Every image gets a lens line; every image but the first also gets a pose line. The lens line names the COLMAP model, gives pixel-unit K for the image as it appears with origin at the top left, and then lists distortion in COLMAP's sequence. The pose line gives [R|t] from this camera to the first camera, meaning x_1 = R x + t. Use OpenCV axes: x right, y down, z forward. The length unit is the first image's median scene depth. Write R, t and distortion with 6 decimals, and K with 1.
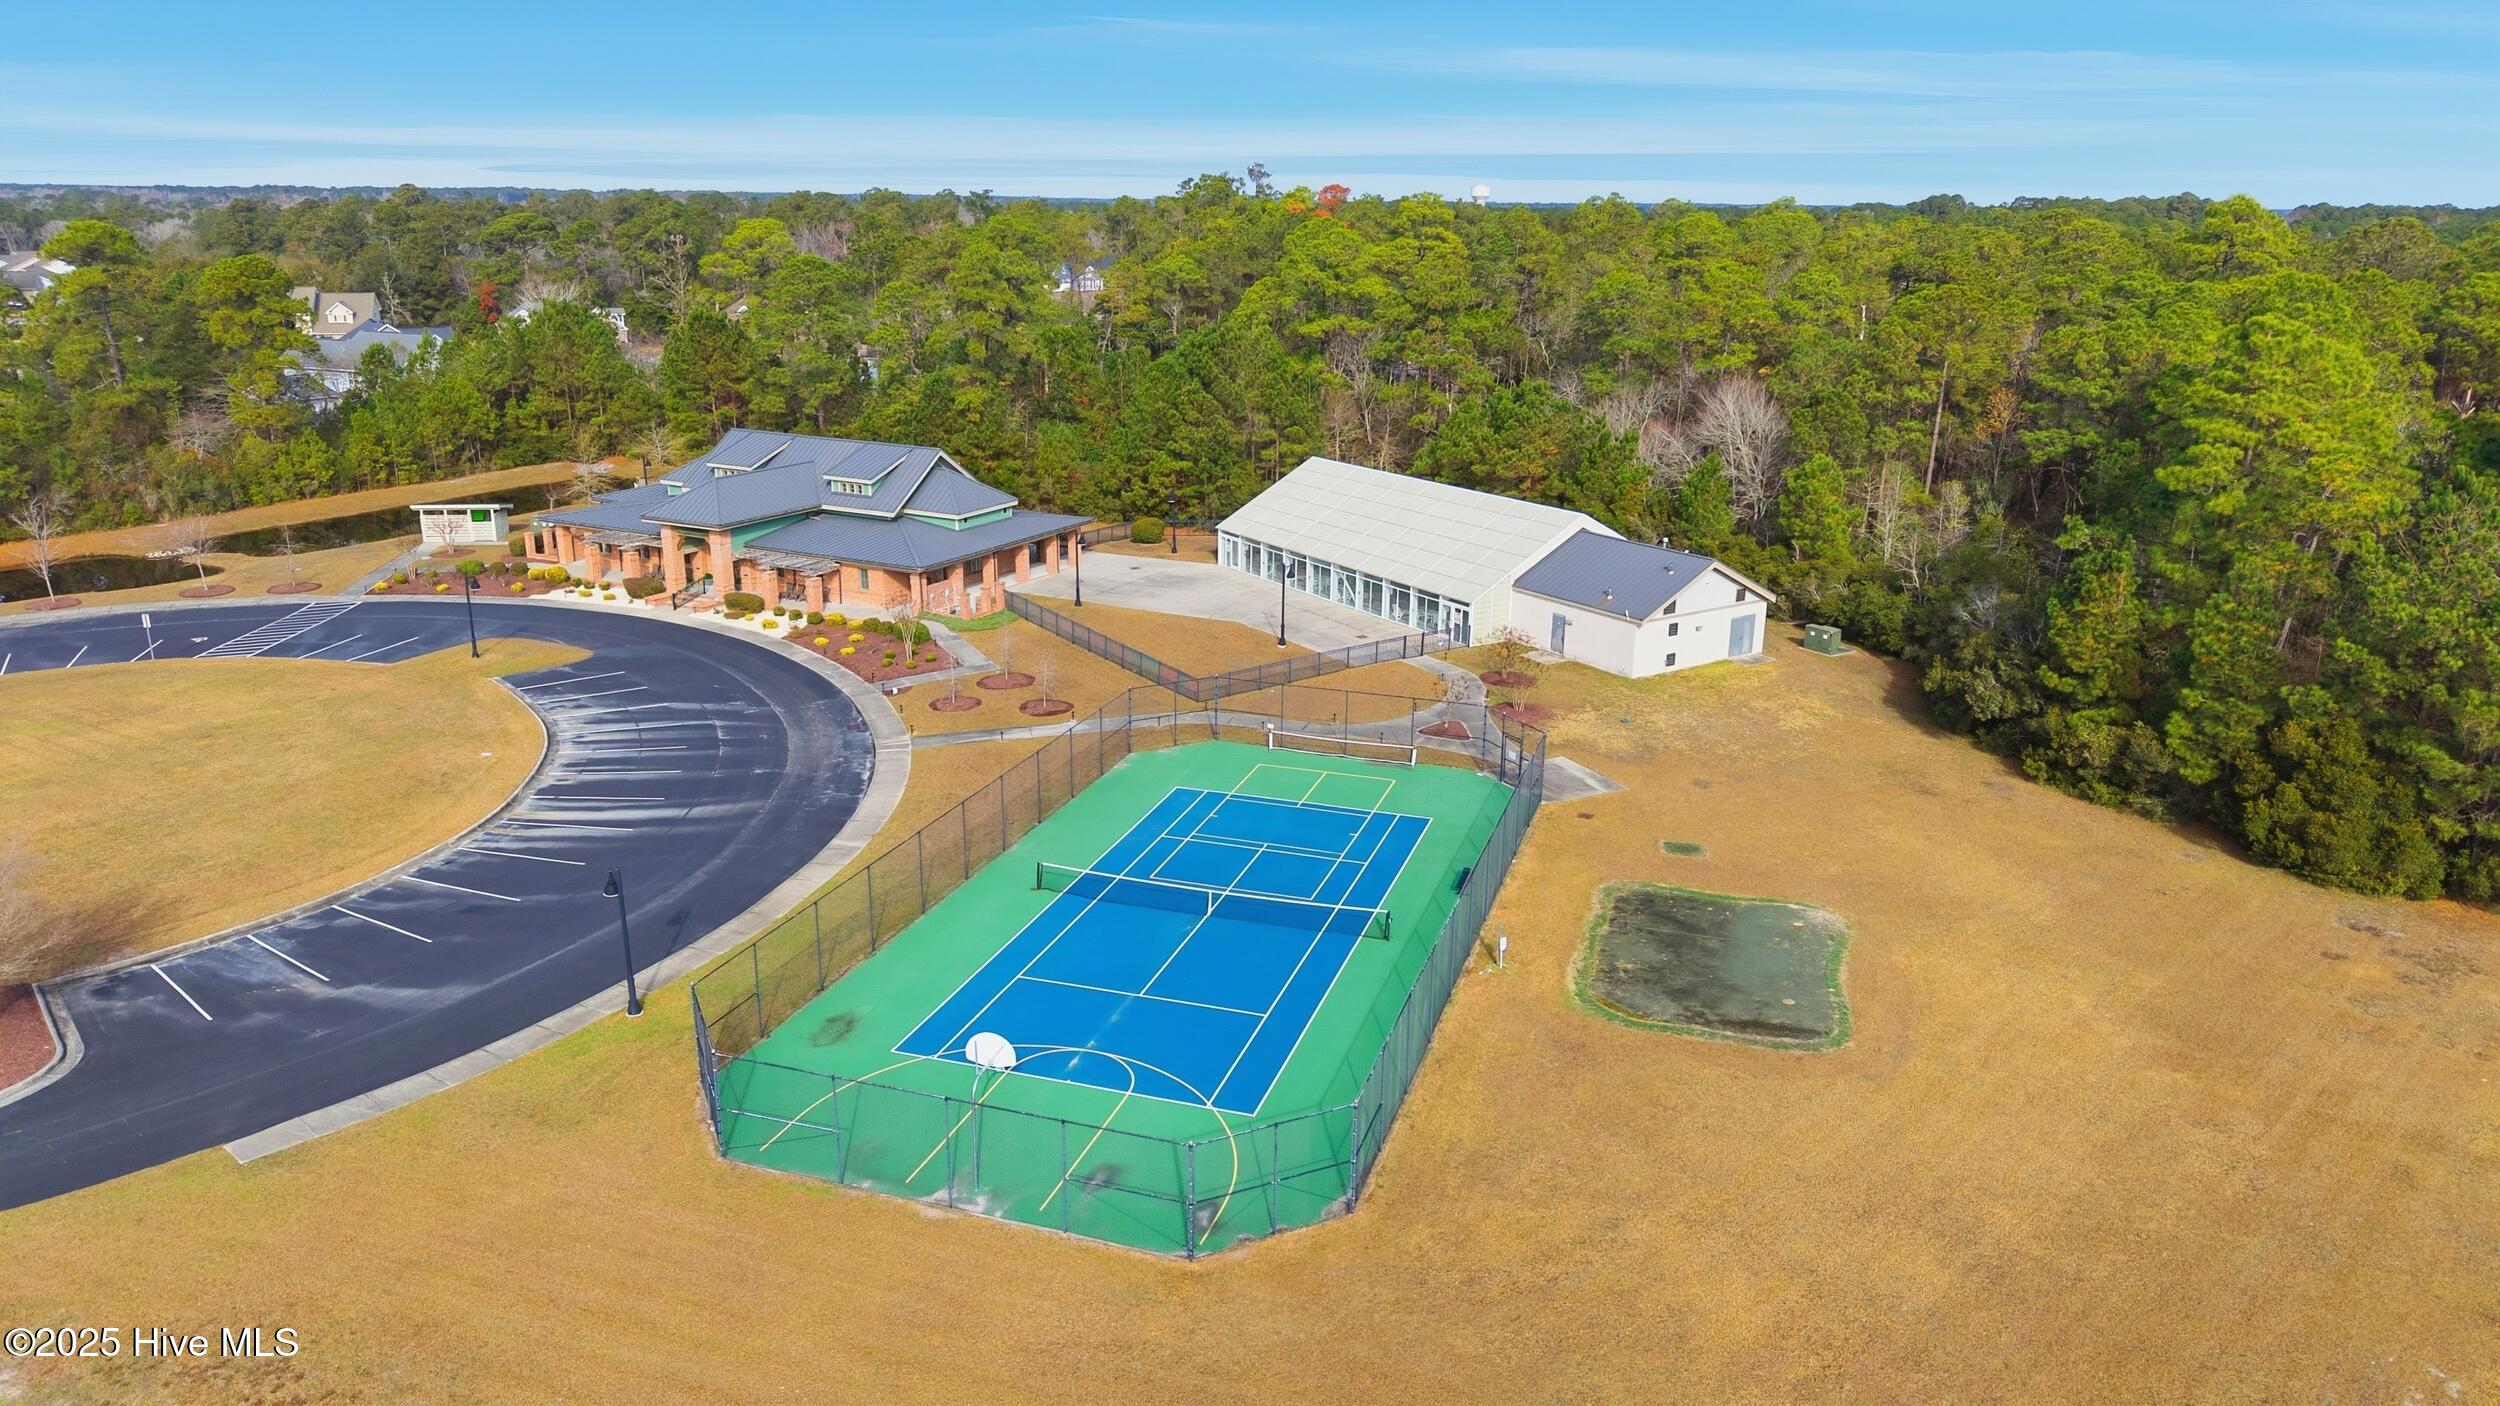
lens RADIAL K [[1667.3, 0, 1258.3], [0, 1667.3, 701.5], [0, 0, 1]] dist [0.064727, -0.093463]
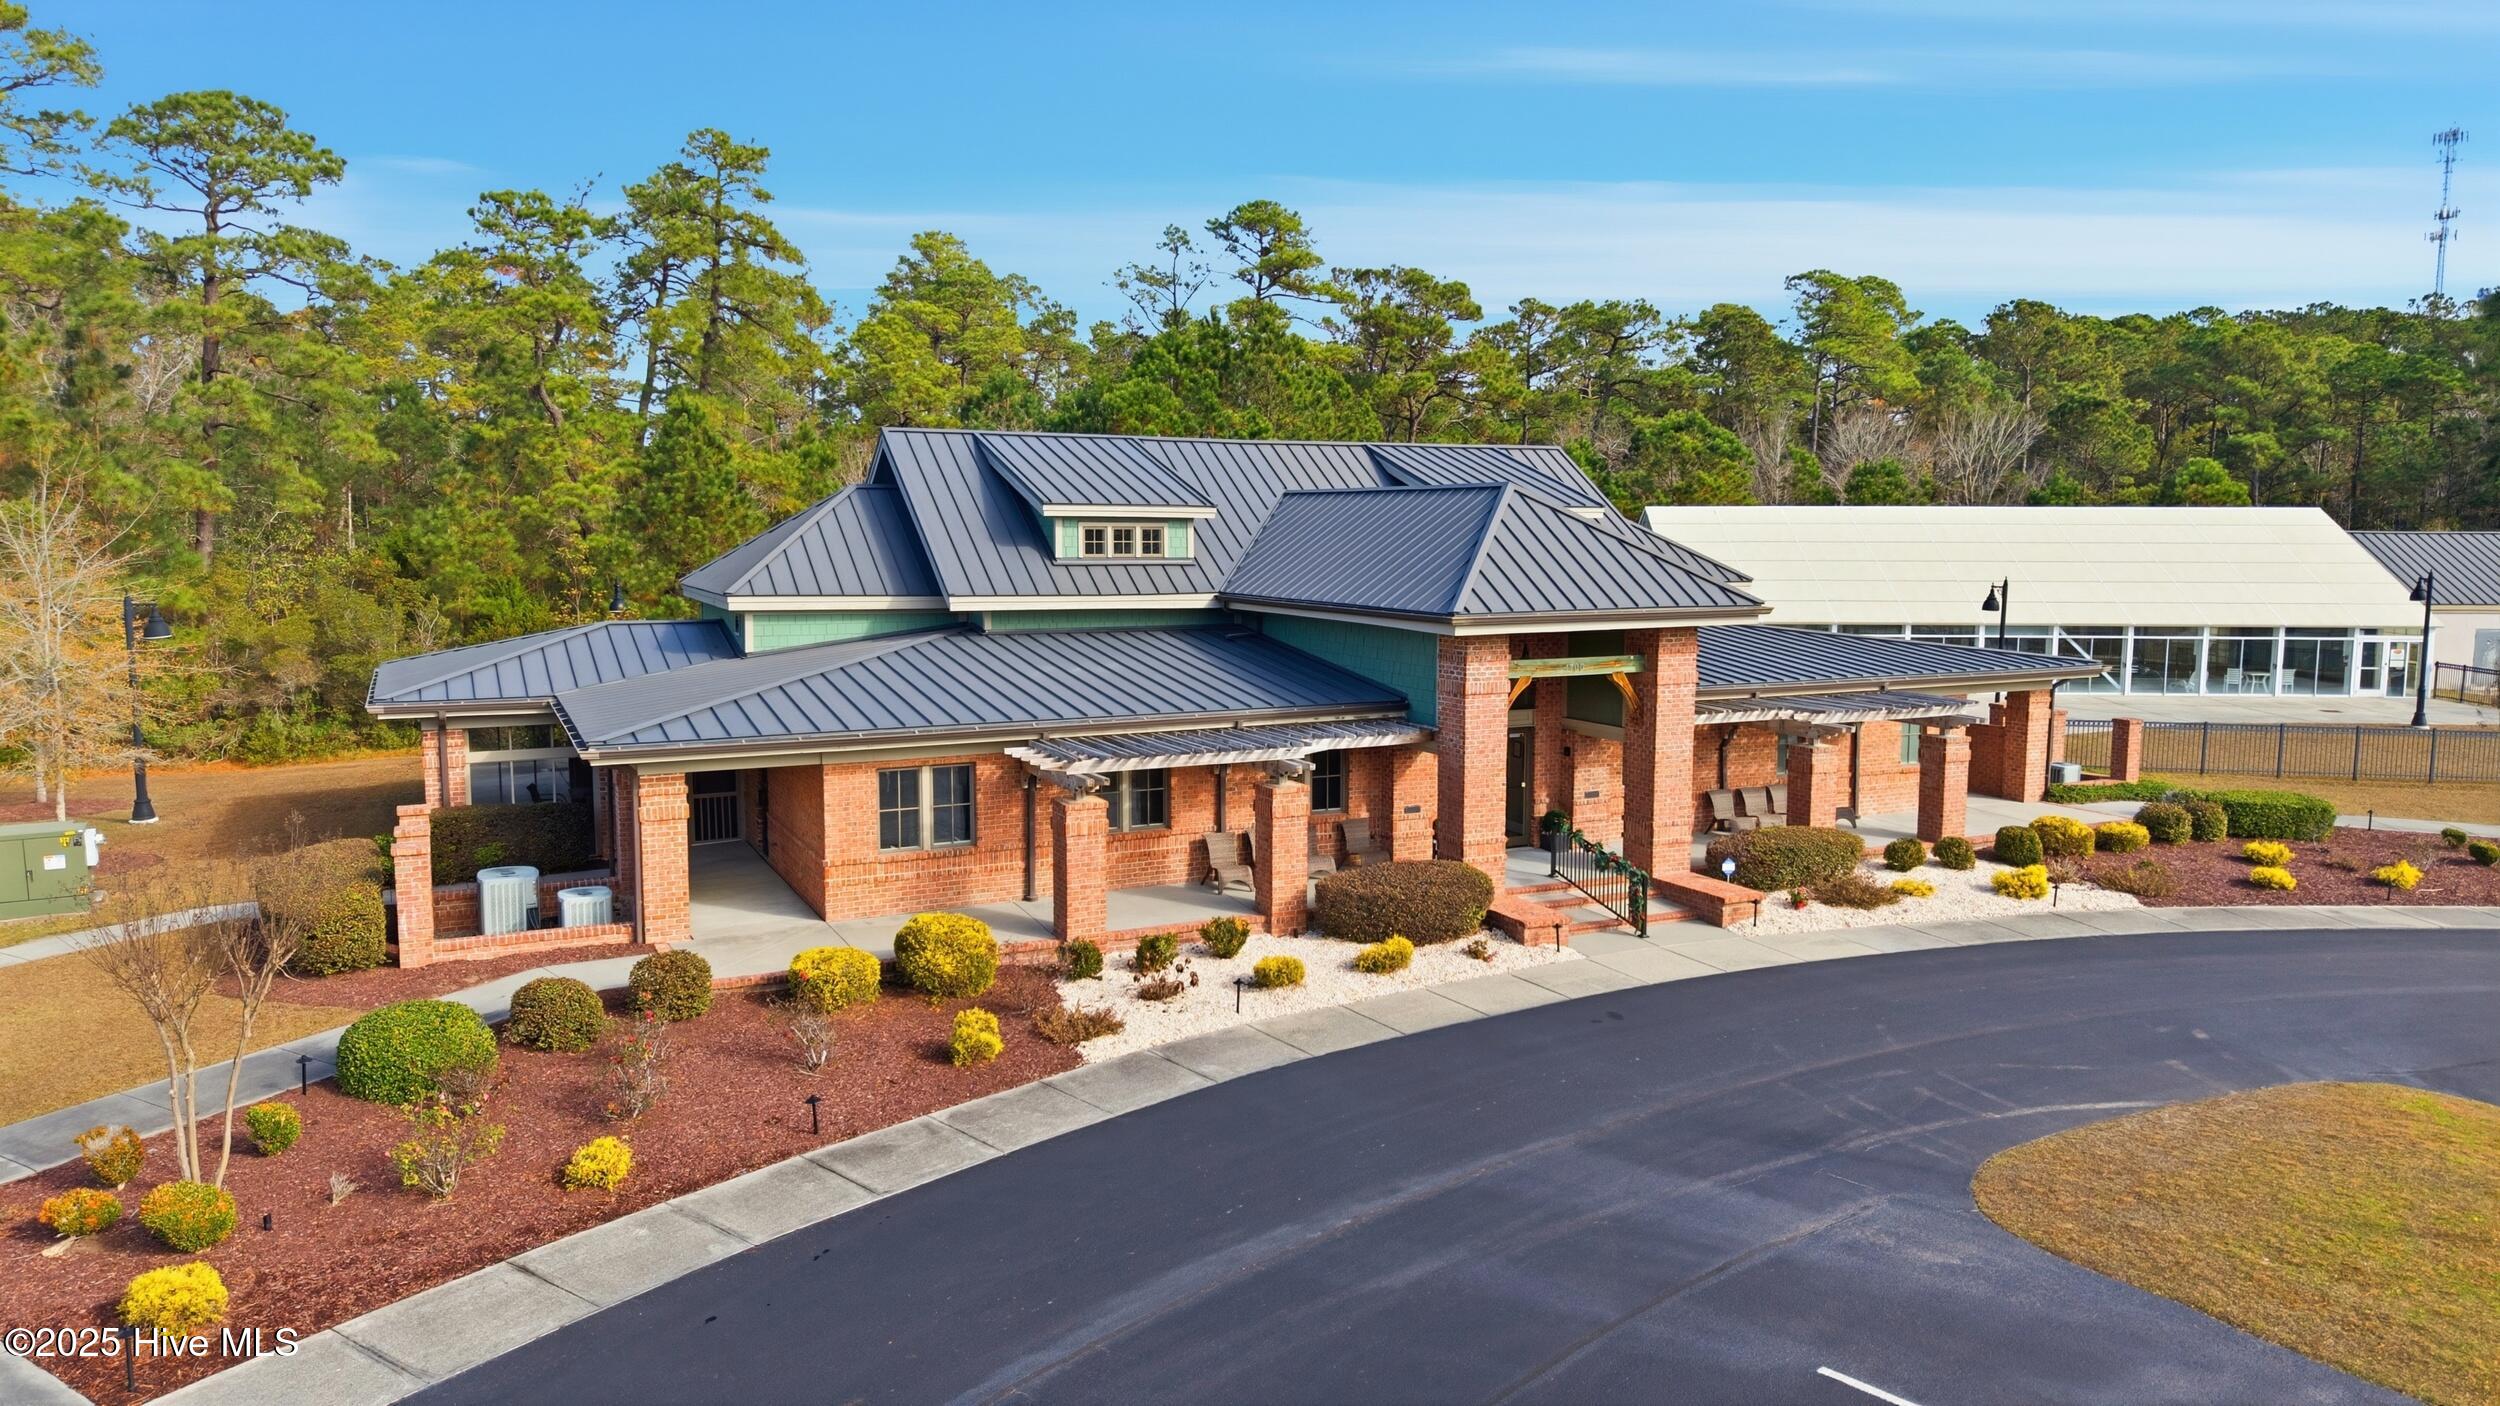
lens RADIAL K [[1667.3, 0, 1258.3], [0, 1667.3, 701.5], [0, 0, 1]] dist [0.064727, -0.093463]
pose [[0.594815, -0.094052, 0.798342, -0.819004], [0.232787, 0.970732, -0.059079, -0.122817], [-0.769419, 0.220985, 0.599300, 1.205898]]
